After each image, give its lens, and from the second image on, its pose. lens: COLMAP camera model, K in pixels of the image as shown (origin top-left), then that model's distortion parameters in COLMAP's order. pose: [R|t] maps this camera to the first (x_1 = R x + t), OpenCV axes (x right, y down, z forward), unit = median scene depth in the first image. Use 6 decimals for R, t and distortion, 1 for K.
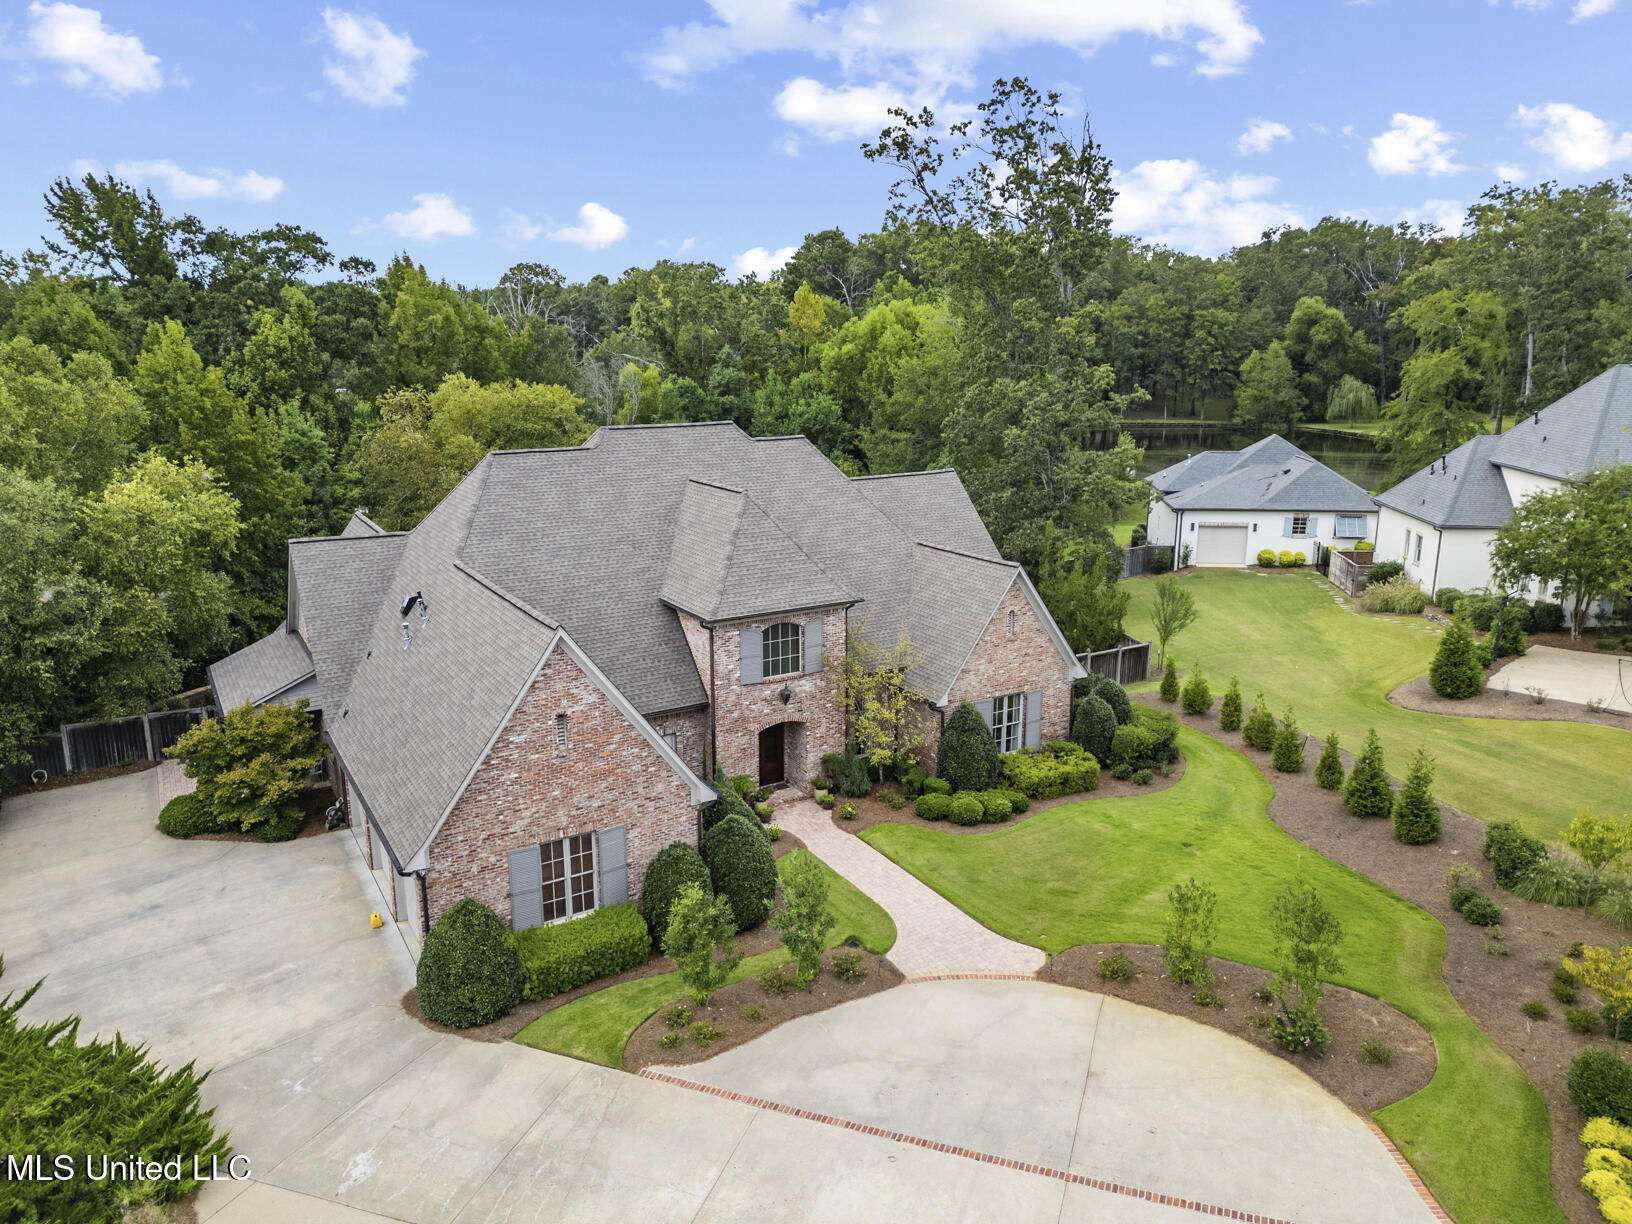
lens RADIAL K [[1132.8, 0, 816.0], [0, 1132.8, 612.0], [0, 0, 1]] dist [0.078721, -0.080054]
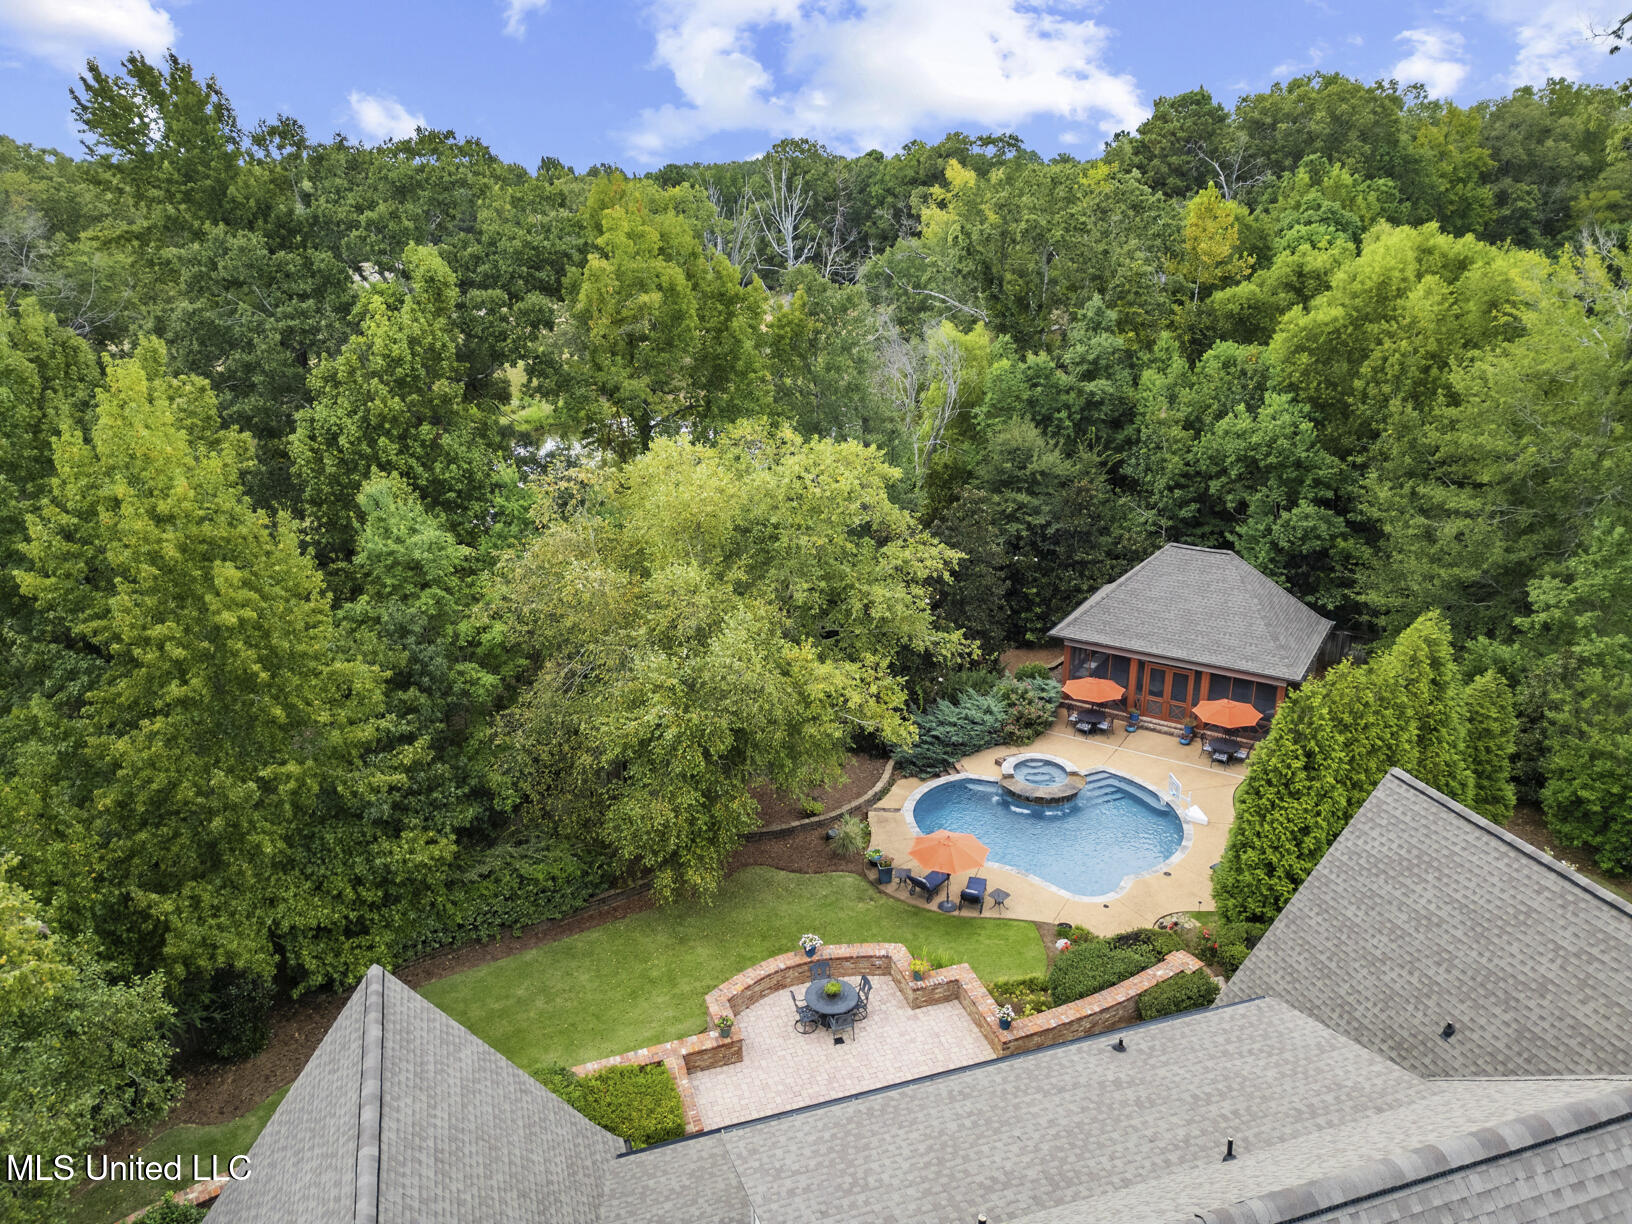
lens RADIAL K [[1132.8, 0, 816.0], [0, 1132.8, 612.0], [0, 0, 1]] dist [0.078721, -0.080054]
pose [[0.976082, 0.068746, -0.206248, -0.231141], [-0.046586, 0.992790, 0.110443, -0.317959], [0.212353, -0.098193, 0.972247, 0.846378]]
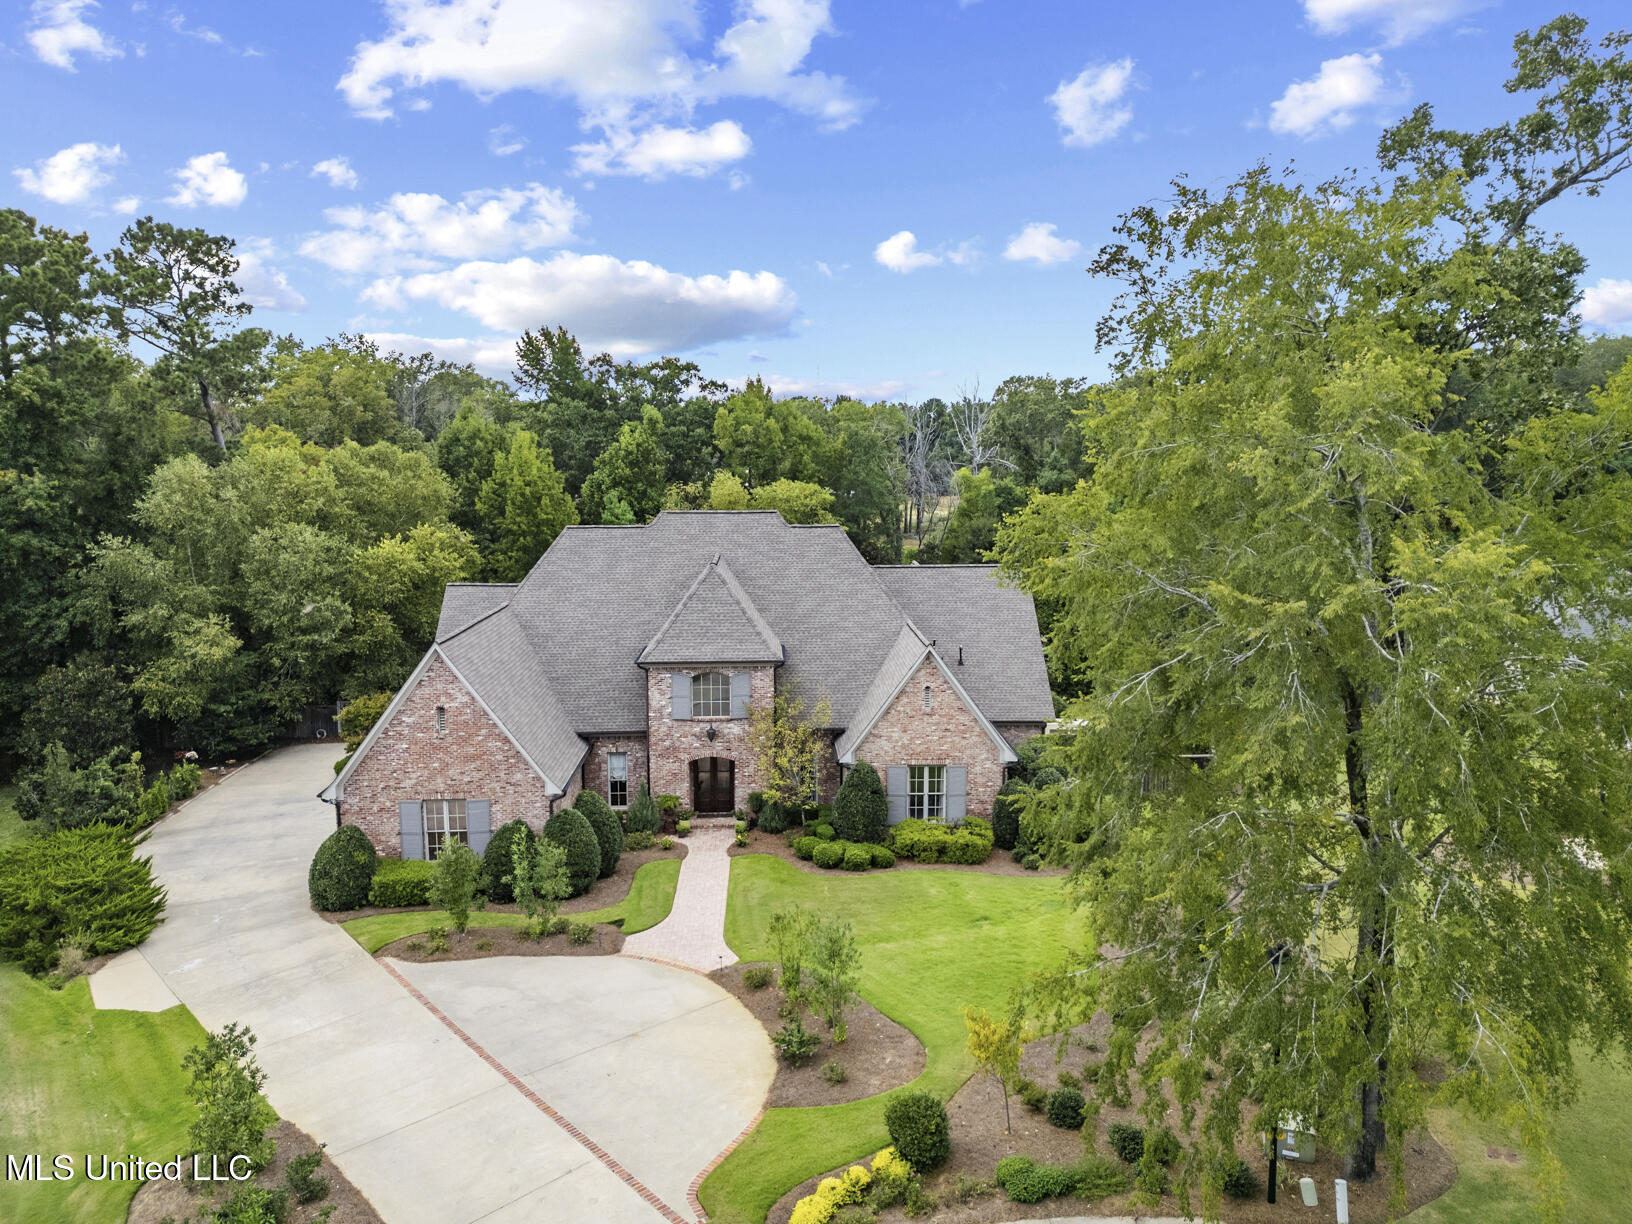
lens RADIAL K [[1132.8, 0, 816.0], [0, 1132.8, 612.0], [0, 0, 1]] dist [0.078721, -0.080054]
pose [[0.879798, 0.070636, -0.470071, 0.601700], [-0.112360, 0.991777, -0.061264, 0.006741], [0.461878, 0.106717, 0.880500, -0.016070]]
